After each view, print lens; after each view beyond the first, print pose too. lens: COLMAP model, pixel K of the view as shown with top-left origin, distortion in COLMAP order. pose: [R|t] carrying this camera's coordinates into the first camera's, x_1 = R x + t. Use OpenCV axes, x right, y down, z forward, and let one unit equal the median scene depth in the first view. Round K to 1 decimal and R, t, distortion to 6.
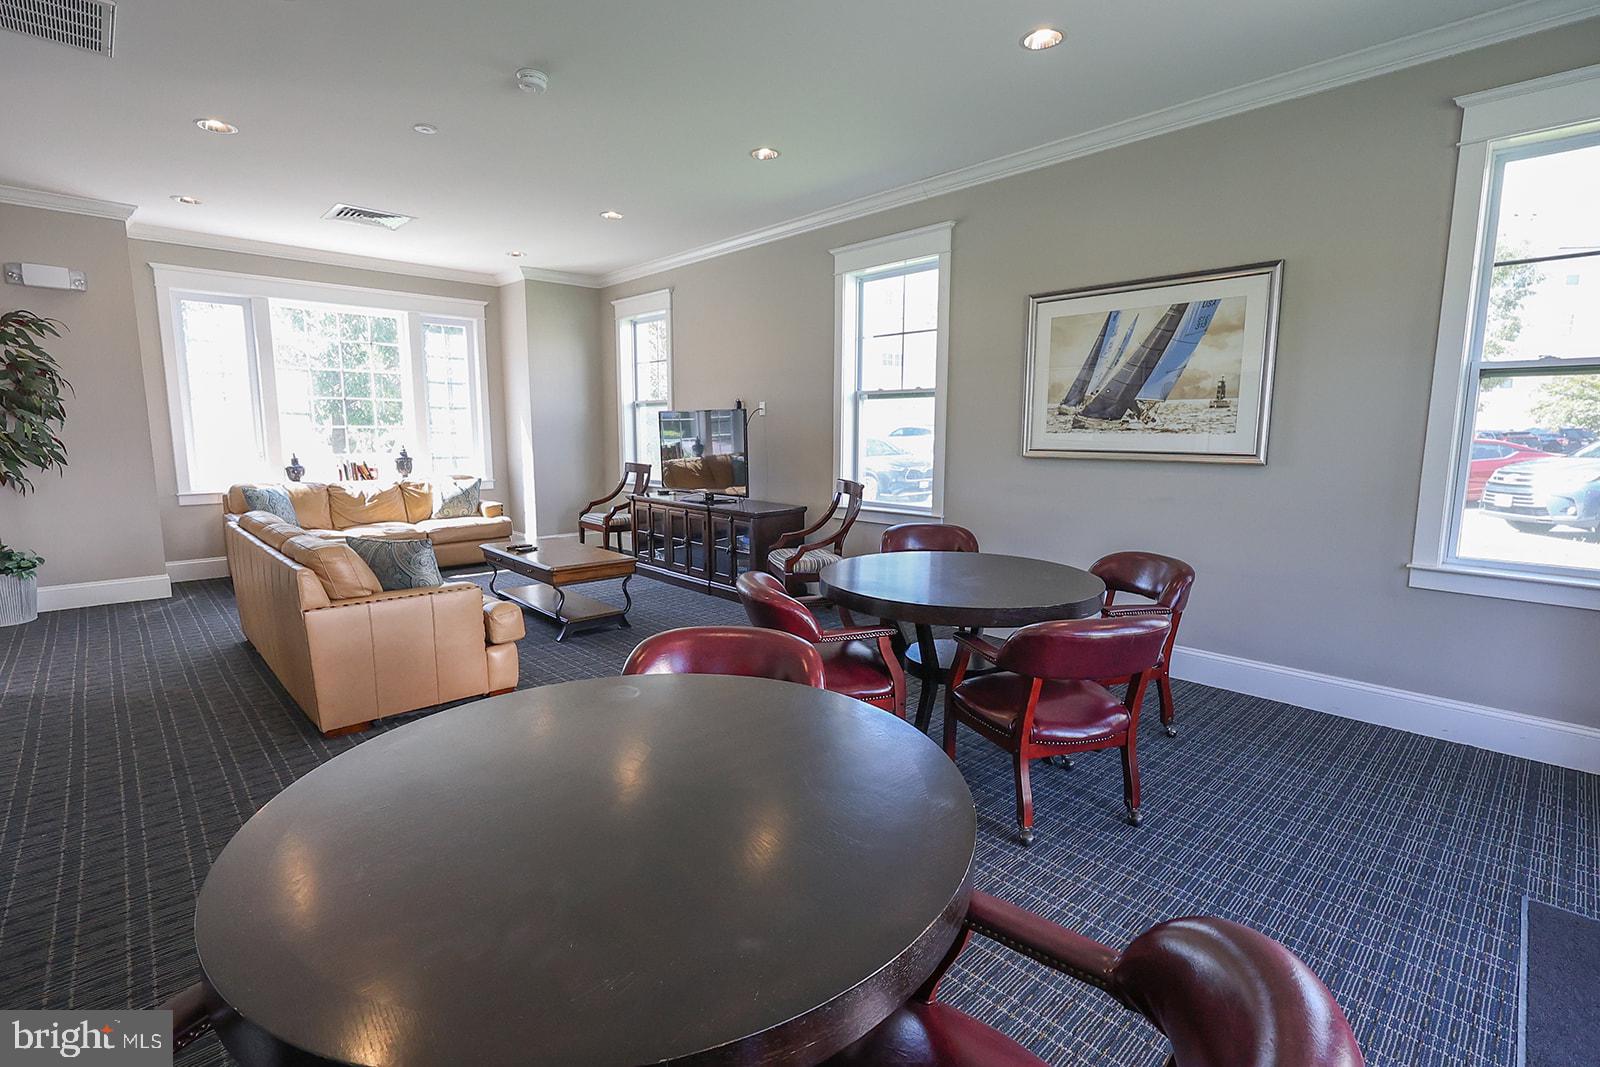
lens RADIAL K [[728.3, 0, 797.3], [0, 728.3, 528.9], [0, 0, 1]] dist [0.000124, 0.000631]
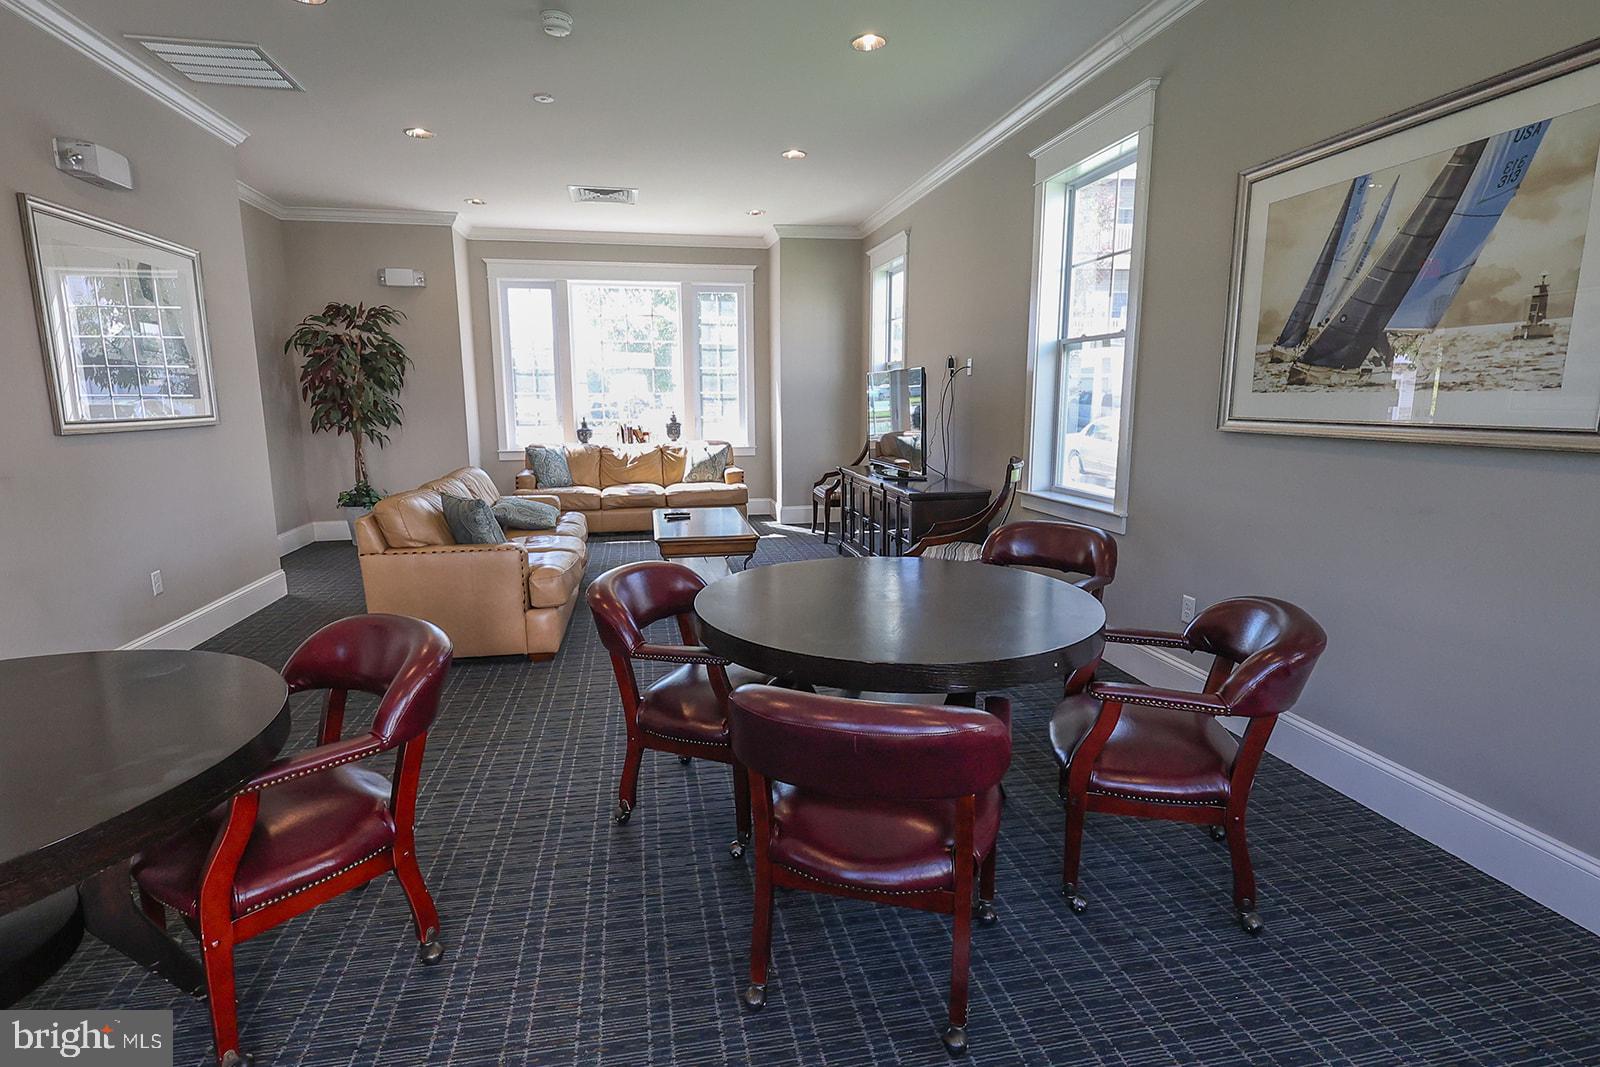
lens RADIAL K [[782.8, 0, 795.3], [0, 782.8, 529.0], [0, 0, 1]] dist [-0.005753, 0.001619]
pose [[0.848139, 0.082458, -0.523318, 0.319552], [-0.065978, 0.996563, 0.050095, -0.019901], [0.525650, -0.007960, 0.850664, 0.194080]]
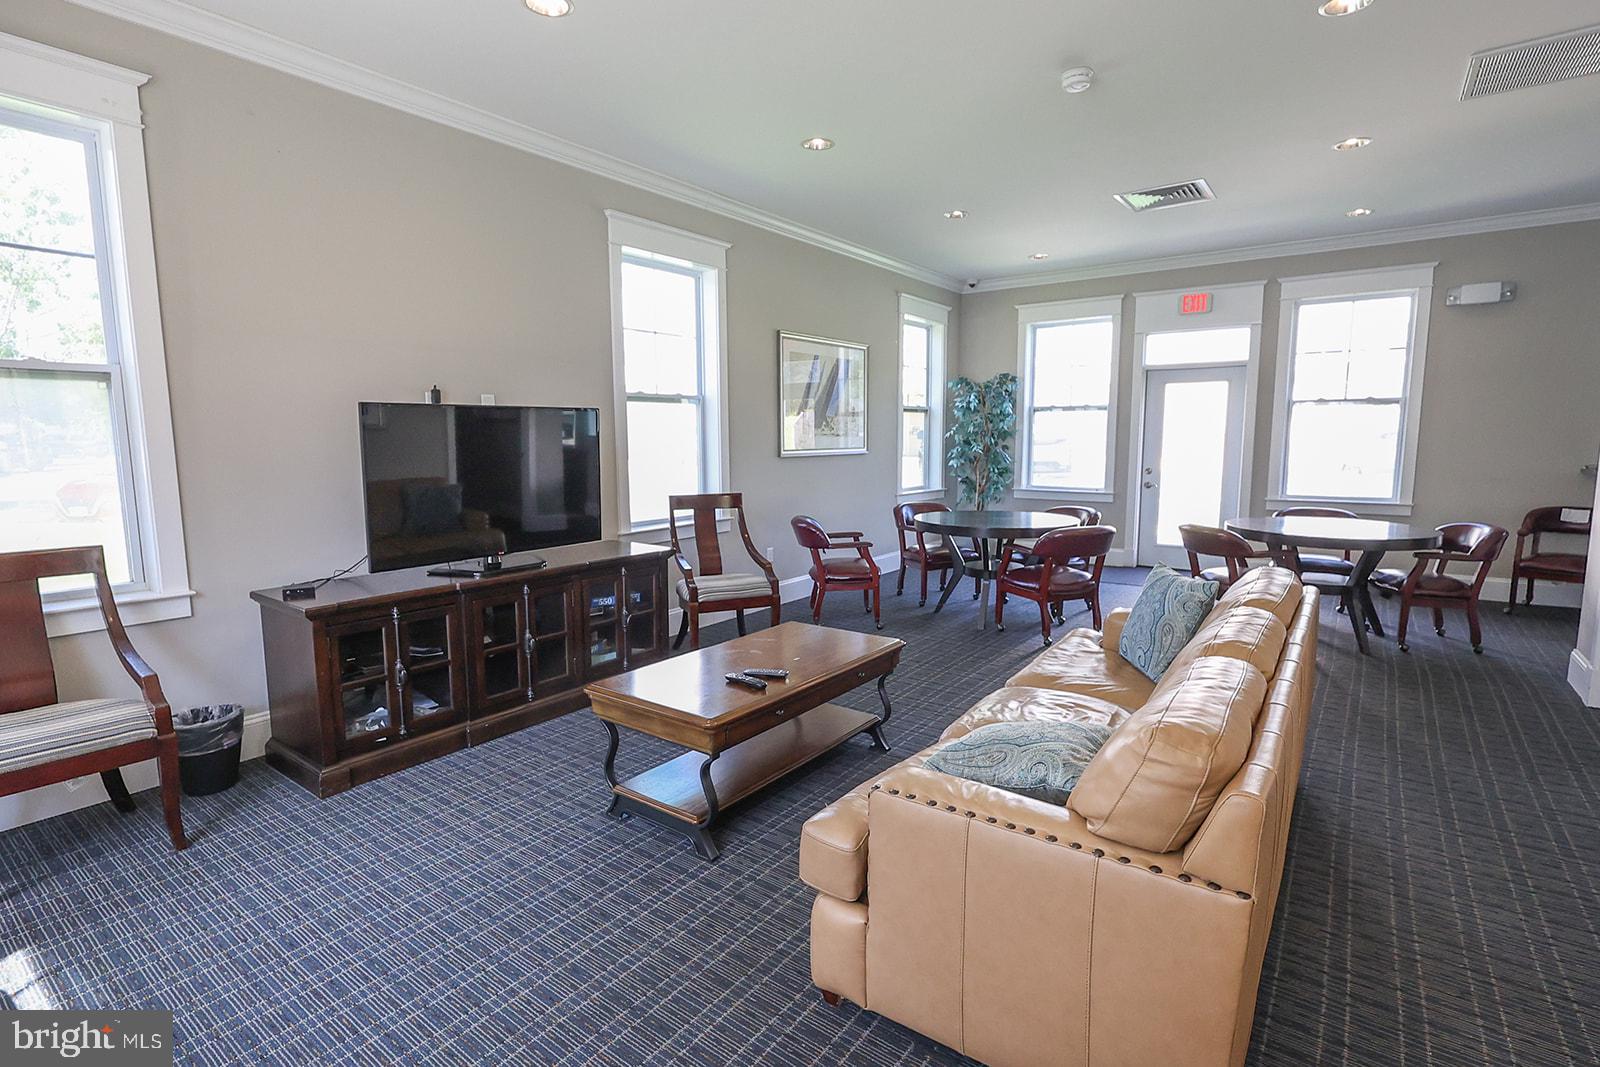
lens RADIAL K [[728.3, 0, 797.3], [0, 728.3, 528.9], [0, 0, 1]] dist [0.000124, 0.000631]
pose [[-0.134956, -0.114144, 0.984255, -0.875593], [0.138437, 0.981428, 0.132797, -0.120573], [-0.981133, 0.154179, -0.116648, 1.010813]]
